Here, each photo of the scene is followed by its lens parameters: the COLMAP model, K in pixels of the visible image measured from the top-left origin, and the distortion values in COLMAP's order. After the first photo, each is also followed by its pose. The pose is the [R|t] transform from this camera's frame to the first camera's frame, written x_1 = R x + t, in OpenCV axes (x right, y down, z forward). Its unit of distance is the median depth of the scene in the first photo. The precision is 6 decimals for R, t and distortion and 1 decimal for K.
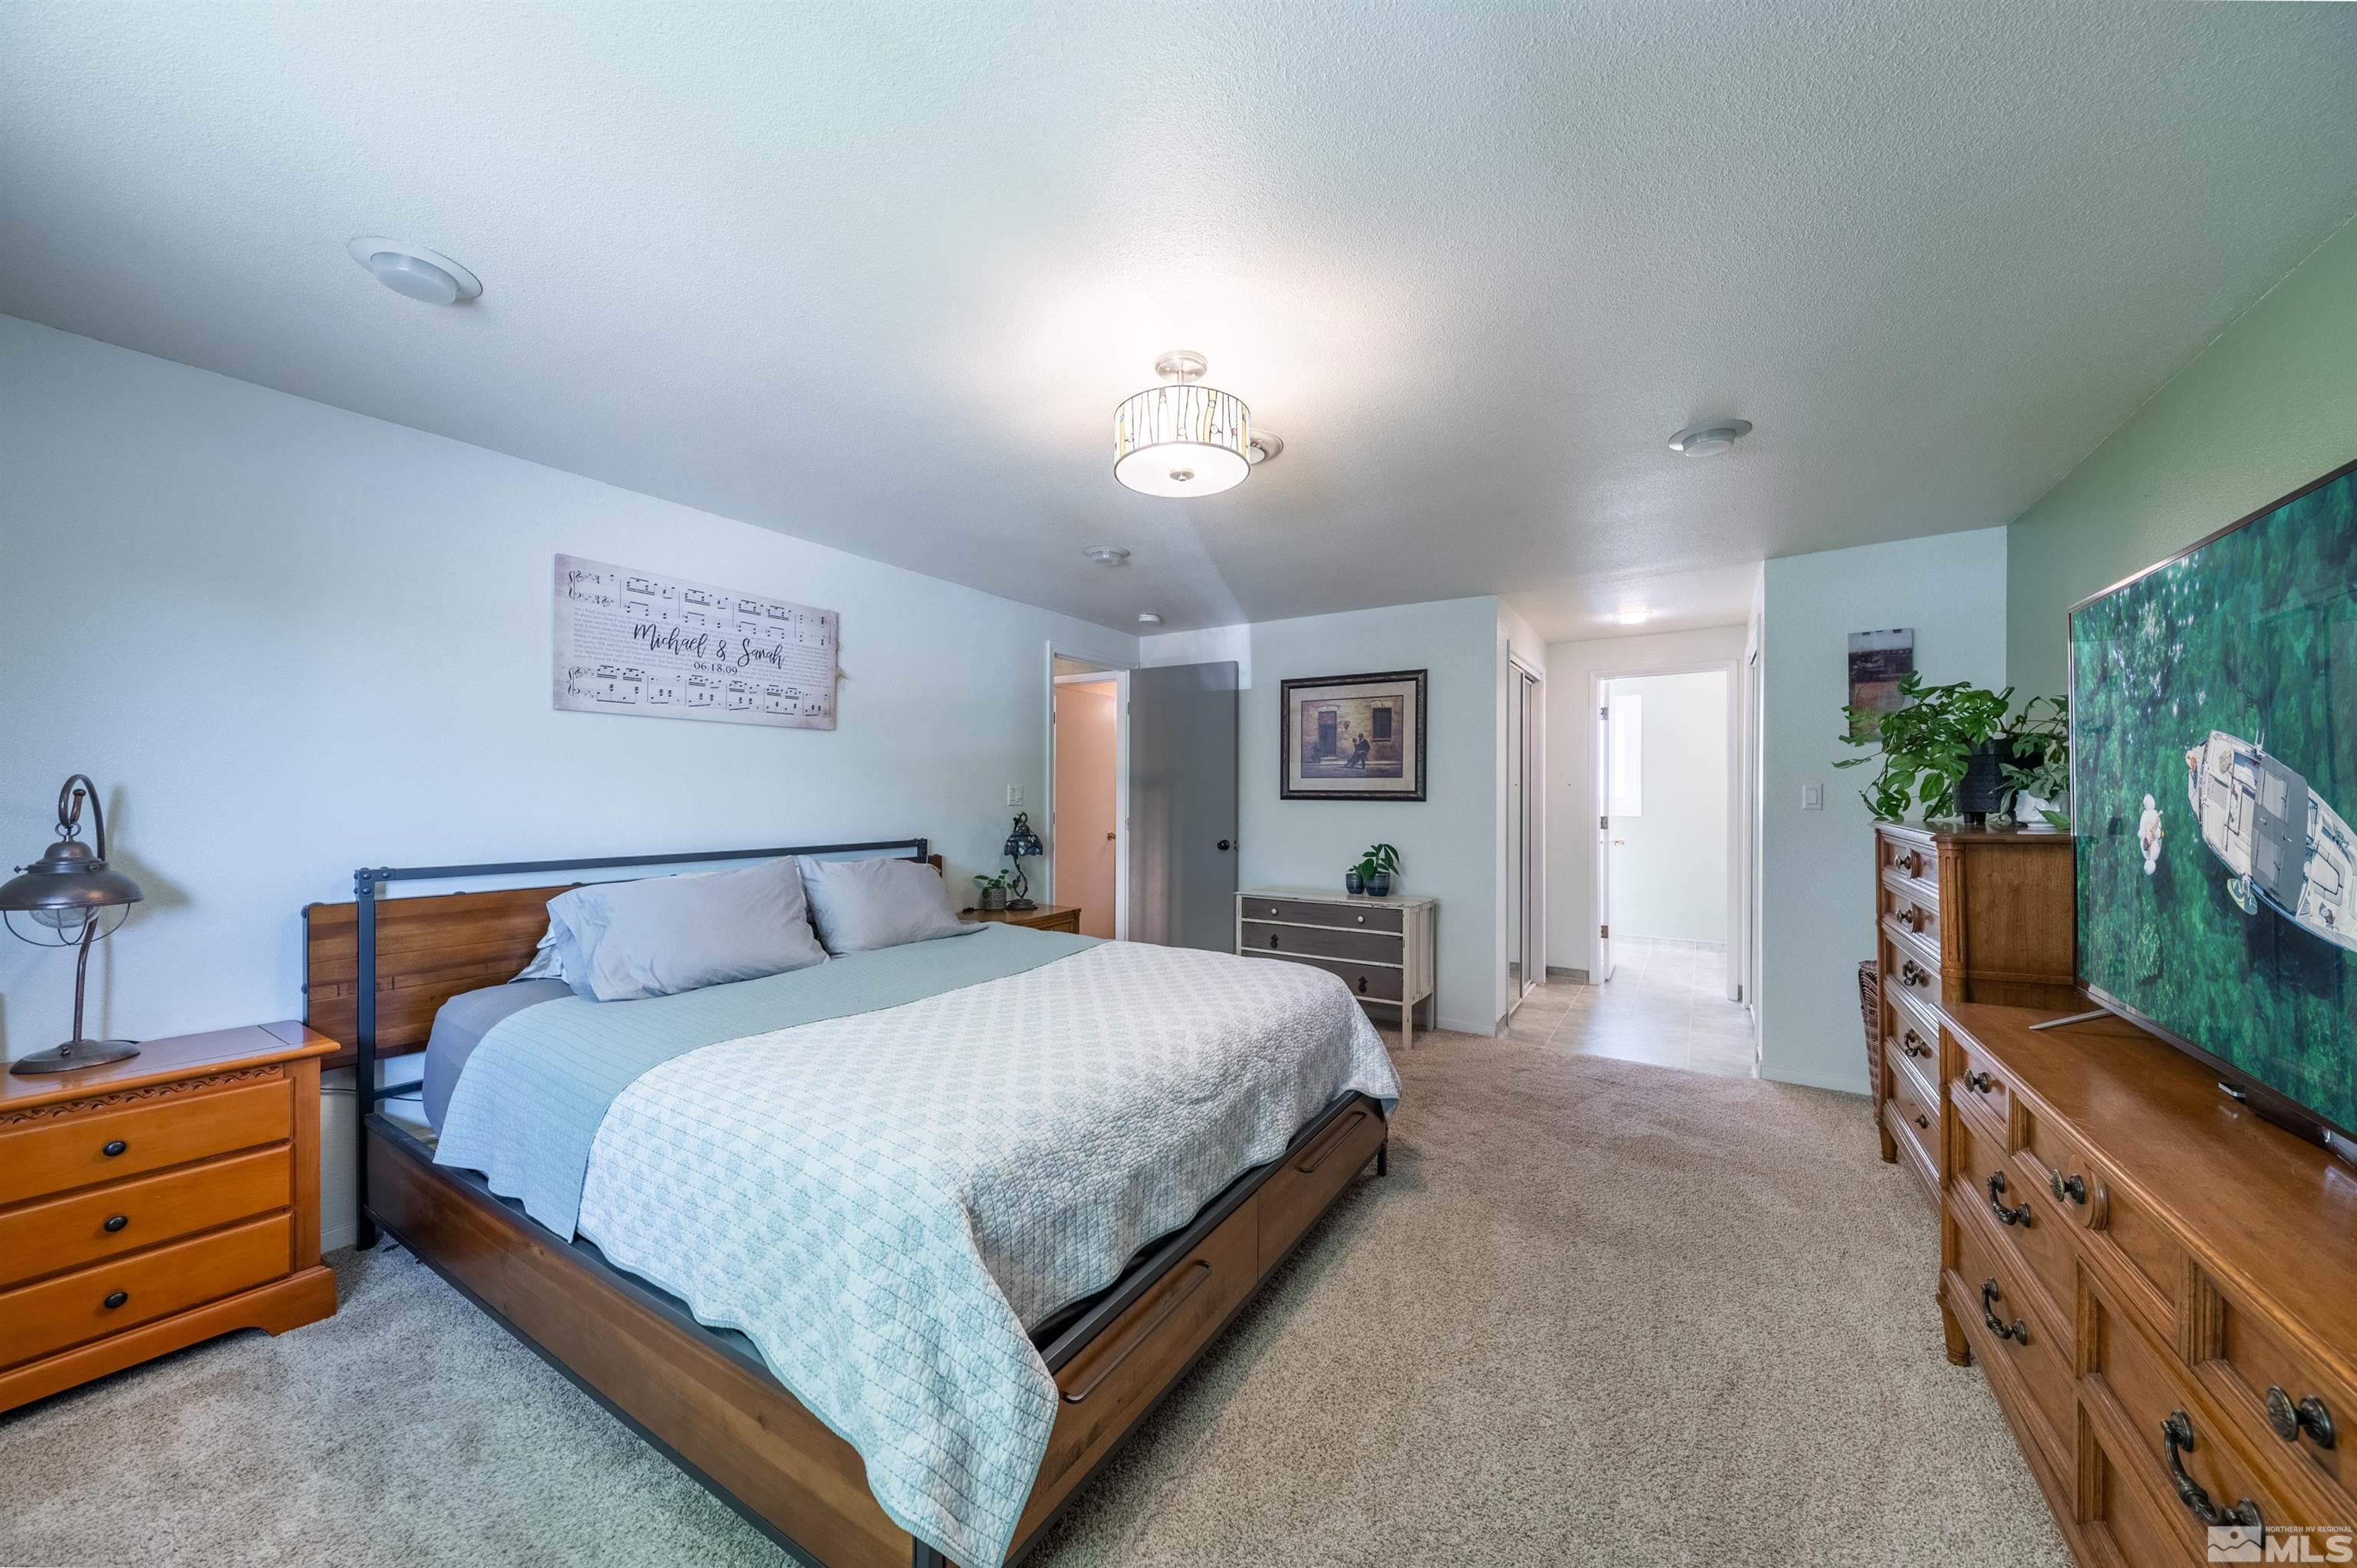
lens RADIAL K [[831.6, 0, 1184.6], [0, 831.6, 793.0], [0, 0, 1]] dist [0.039837, -0.000055]
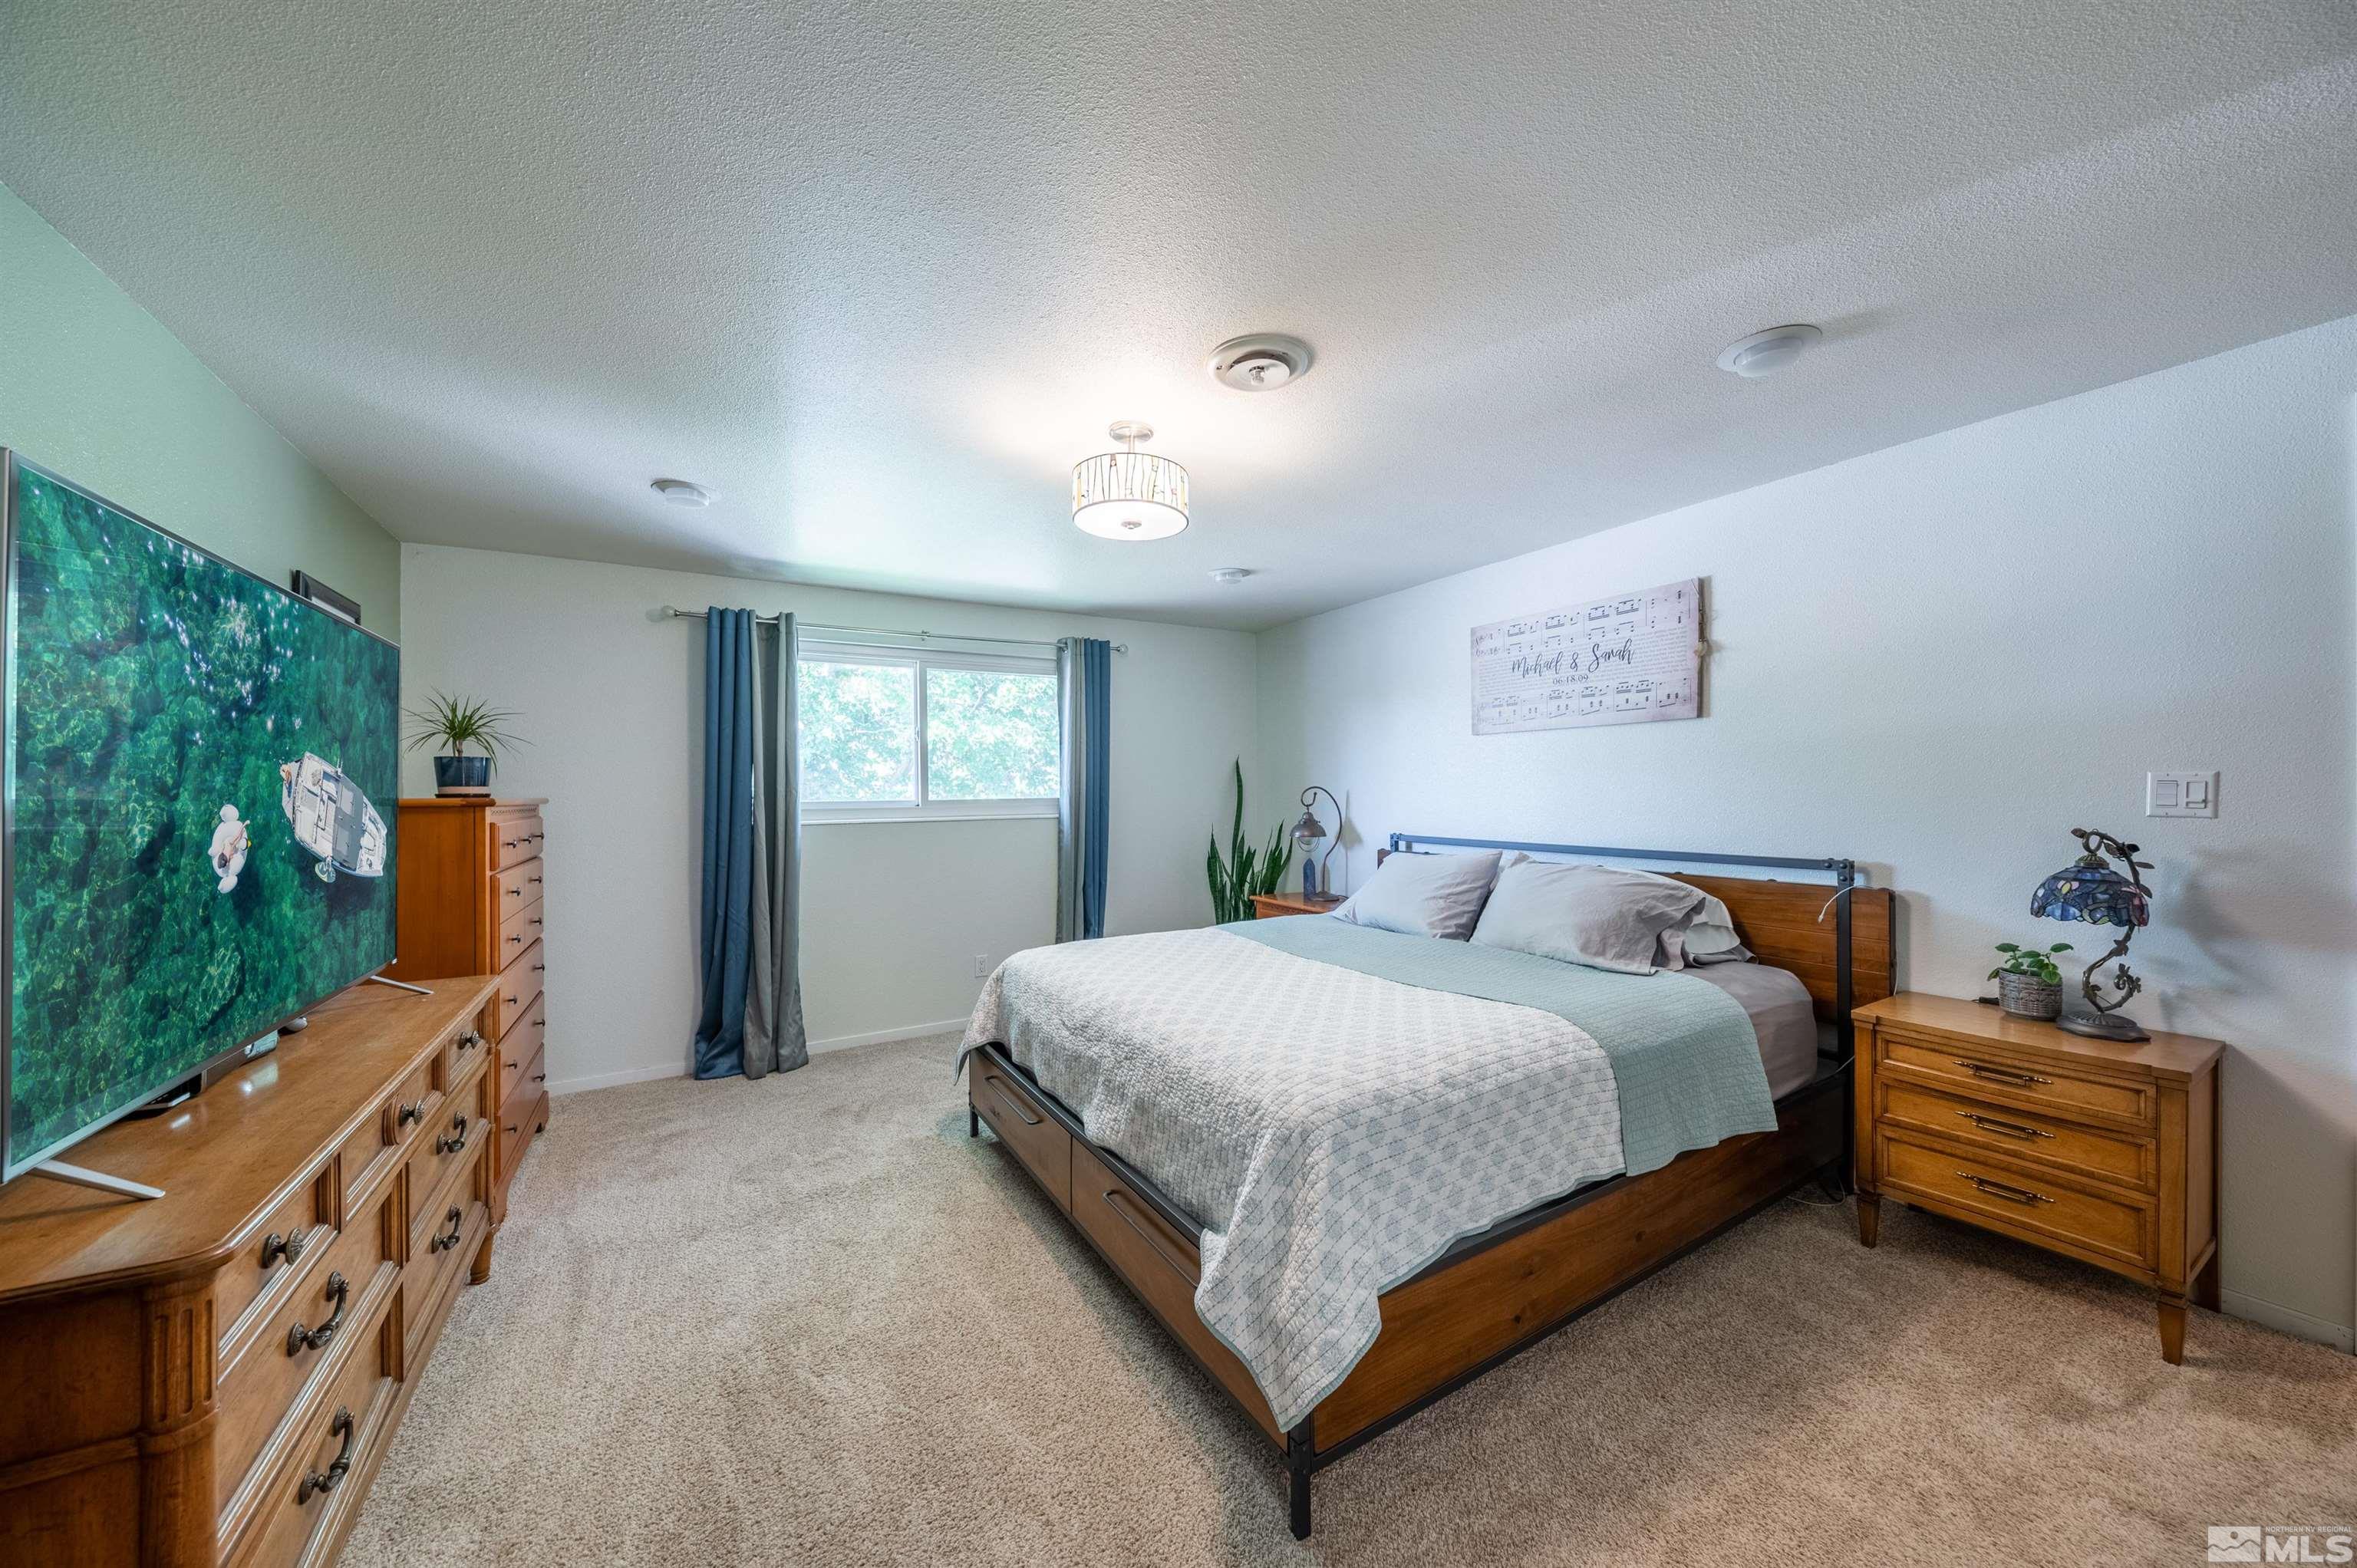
lens RADIAL K [[831.6, 0, 1184.6], [0, 831.6, 793.0], [0, 0, 1]] dist [0.039837, -0.000055]
pose [[-0.440941, 0.007318, -0.897506, 1.486051], [0.001563, 0.999972, 0.007385, -0.016143], [0.897535, 0.001854, -0.440940, 2.310039]]
